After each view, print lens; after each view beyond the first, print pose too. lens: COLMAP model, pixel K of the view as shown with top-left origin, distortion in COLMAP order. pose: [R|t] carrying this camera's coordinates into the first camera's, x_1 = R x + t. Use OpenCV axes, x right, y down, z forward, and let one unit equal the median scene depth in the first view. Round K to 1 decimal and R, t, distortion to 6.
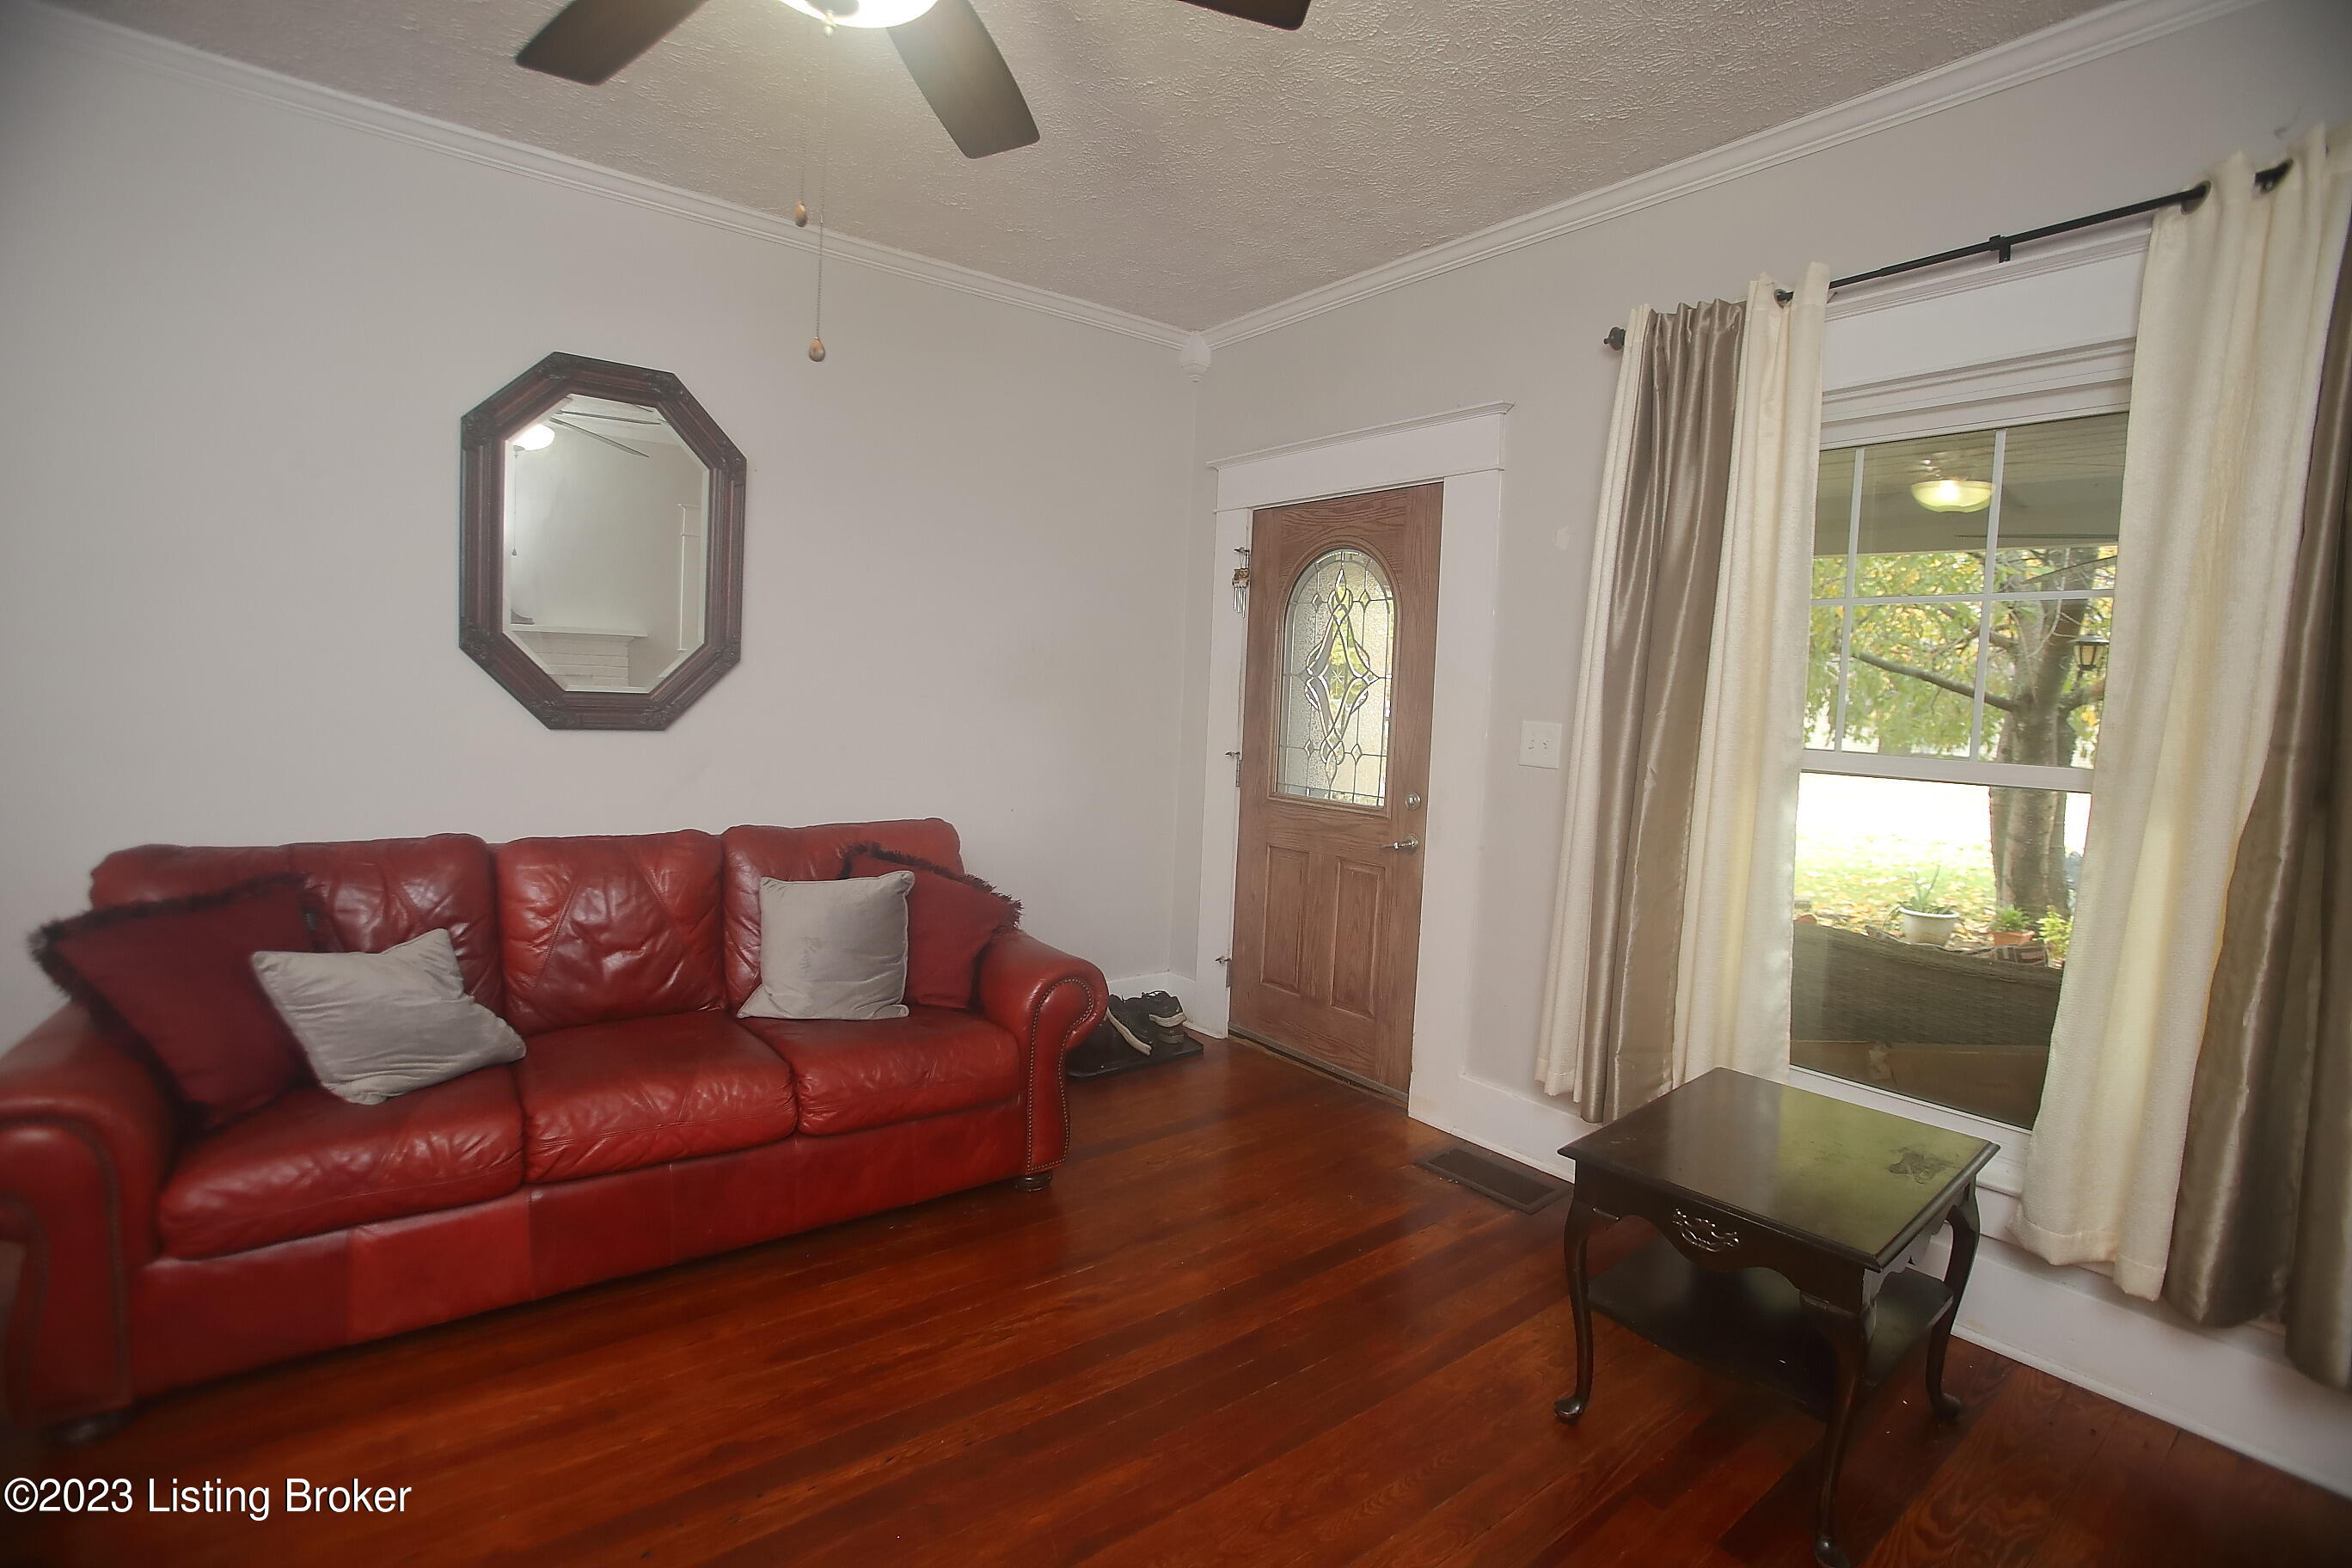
lens RADIAL K [[1124.5, 0, 1187.6], [0, 1124.5, 754.8], [0, 0, 1]] dist [-0.003801, 0.000060]
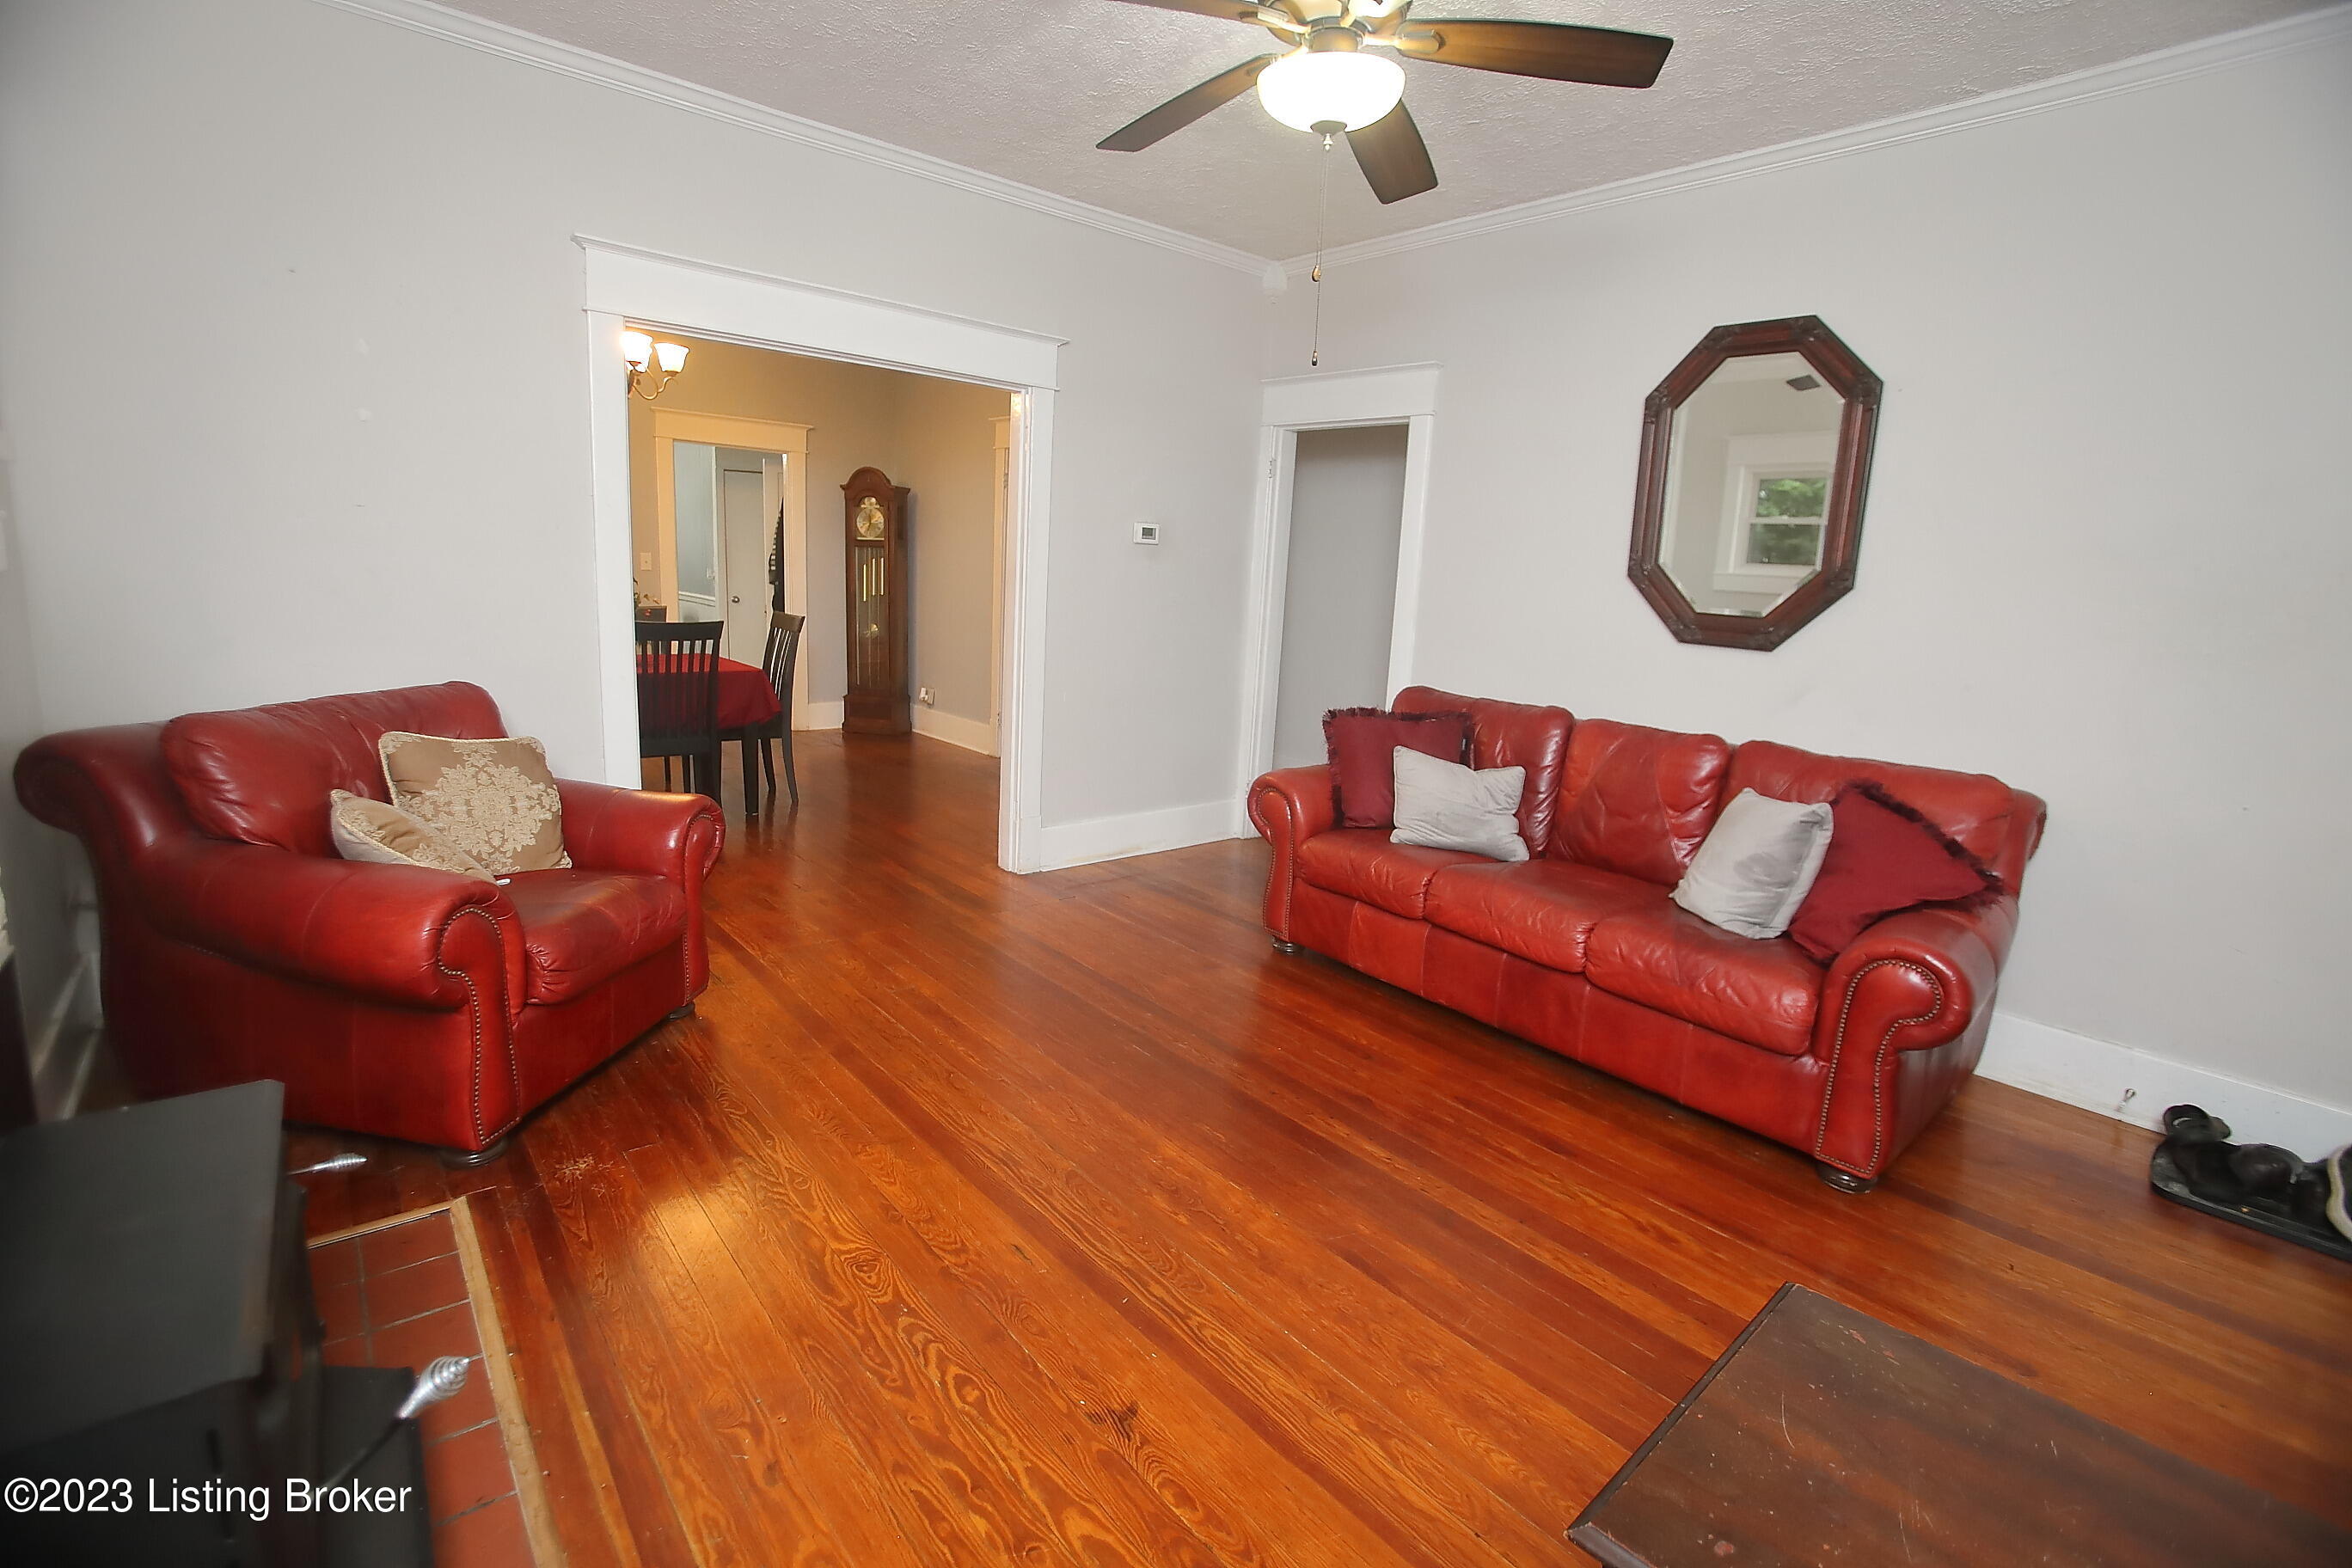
lens RADIAL K [[1124.5, 0, 1187.6], [0, 1124.5, 754.8], [0, 0, 1]] dist [-0.003801, 0.000060]
pose [[0.062437, 0.129418, -0.989622, 0.620879], [-0.108784, 0.986532, 0.122150, 0.005650], [0.992103, 0.100028, 0.075675, 0.382454]]
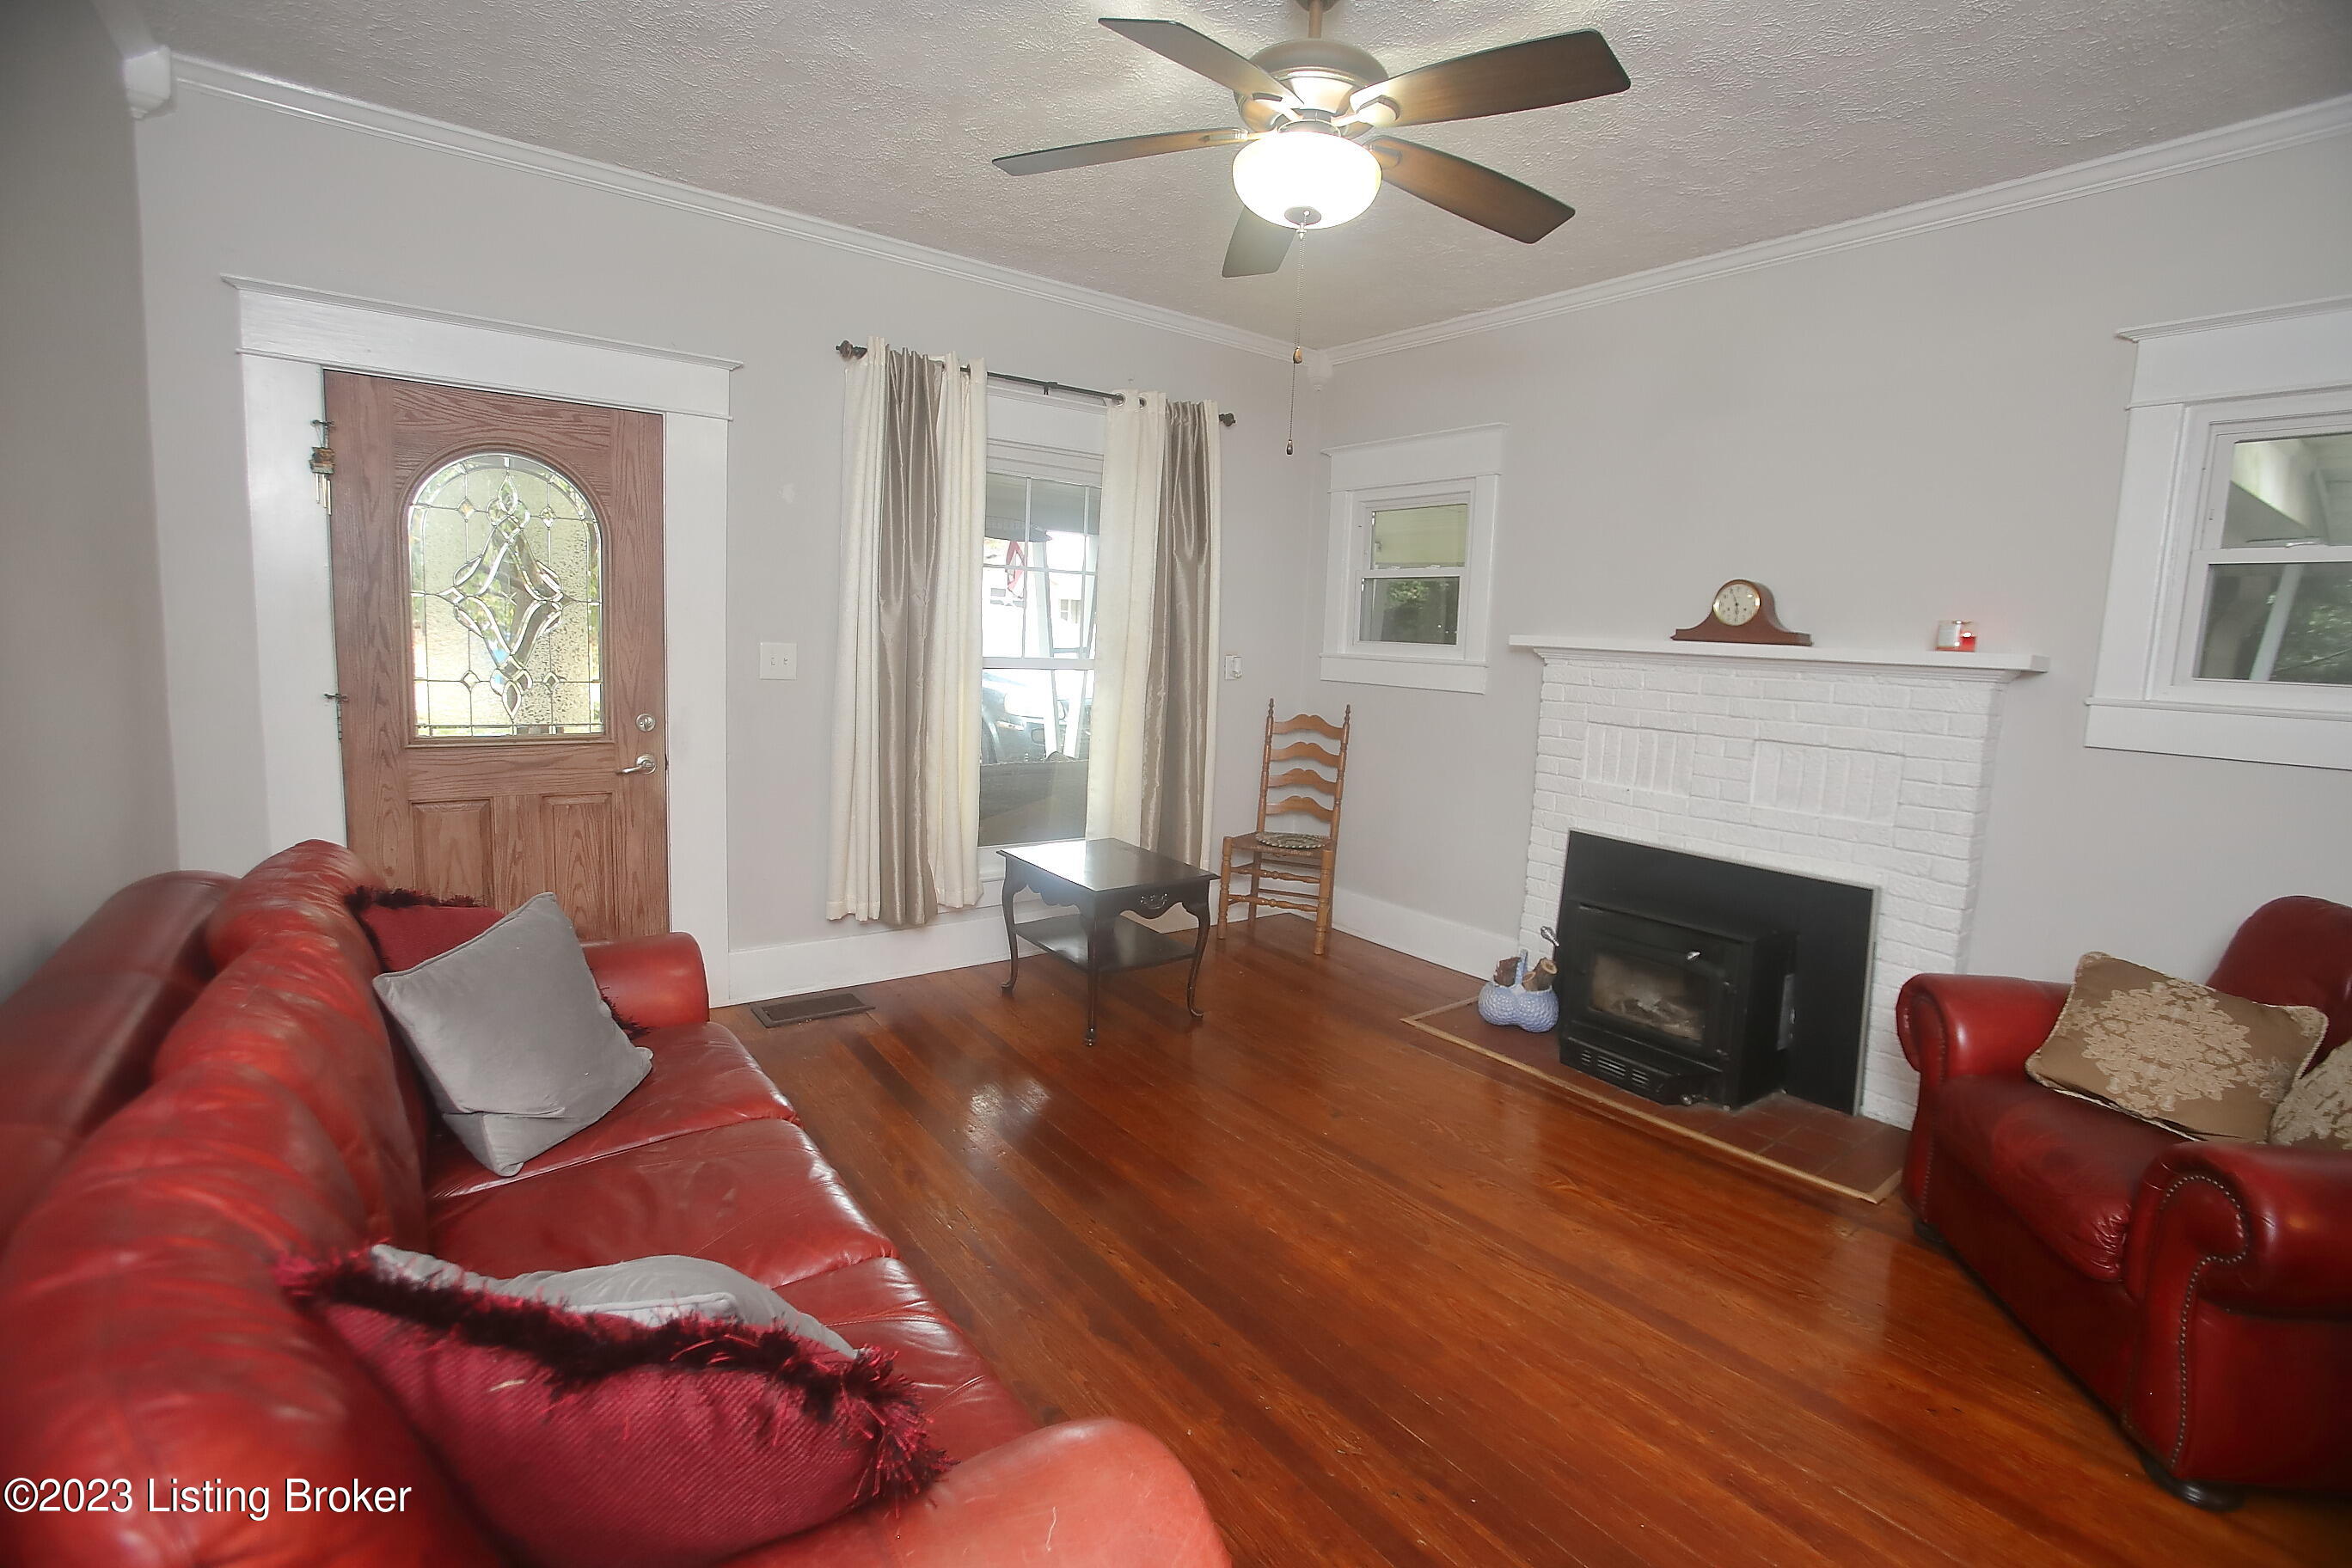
lens RADIAL K [[1083.6, 0, 1176.0], [0, 1083.6, 784.0], [0, 0, 1]] dist [-0.076867, 0.031044]
pose [[0.027364, -0.174873, 0.984211, -0.868324], [0.015468, 0.984536, 0.174501, -0.076790], [-0.999506, 0.010449, 0.029646, 0.552039]]
